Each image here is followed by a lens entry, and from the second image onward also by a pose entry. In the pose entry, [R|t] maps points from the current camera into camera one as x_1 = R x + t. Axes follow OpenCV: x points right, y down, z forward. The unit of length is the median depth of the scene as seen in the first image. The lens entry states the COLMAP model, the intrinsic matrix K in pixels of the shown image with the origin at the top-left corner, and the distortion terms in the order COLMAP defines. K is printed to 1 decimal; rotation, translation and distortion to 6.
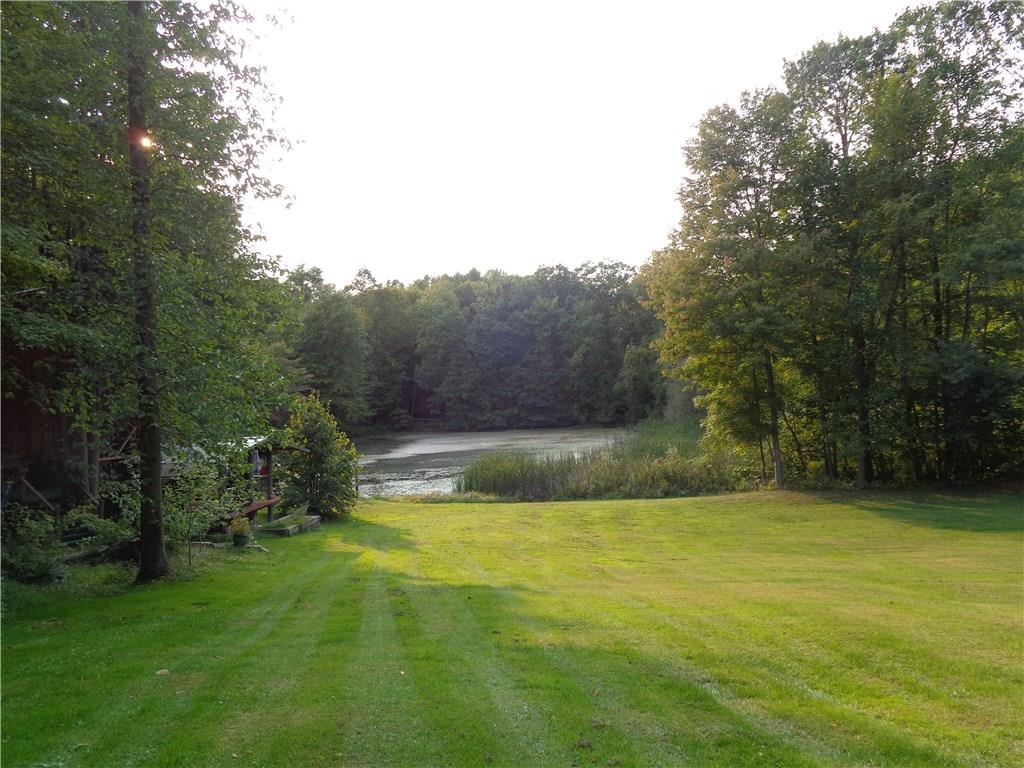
lens RADIAL K [[767.6, 0, 508.6], [0, 767.6, 385.2], [0, 0, 1]] dist [0.006971, -0.013088]
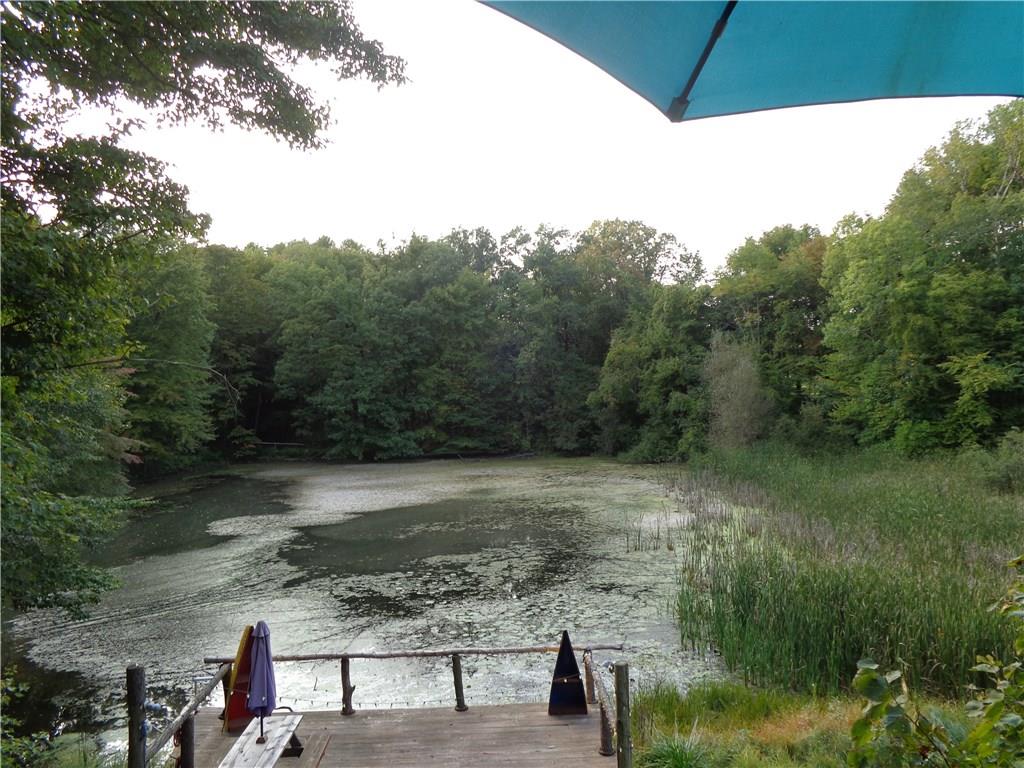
lens RADIAL K [[811.9, 0, 510.0], [0, 811.9, 382.5], [0, 0, 1]] dist [-0.011792, 0.014026]
pose [[0.958106, 0.021144, 0.285633, -0.131328], [-0.015434, 0.999634, -0.022227, 0.004295], [-0.285998, 0.016887, 0.958081, 0.289107]]
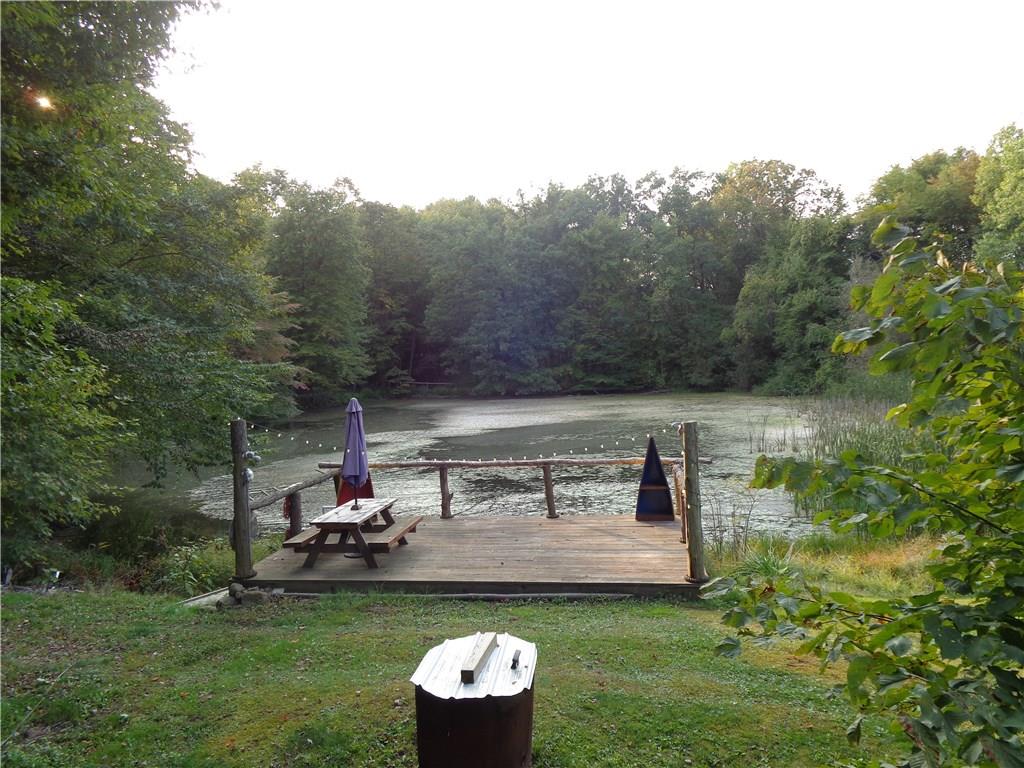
lens RADIAL K [[767.6, 0, 509.1], [0, 767.6, 385.6], [0, 0, 1]] dist [0.006971, -0.013088]
pose [[0.994700, 0.001931, 0.102806, -0.121028], [-0.004854, 0.999591, 0.028191, 0.028218], [-0.102709, -0.028540, 0.994302, 0.290882]]
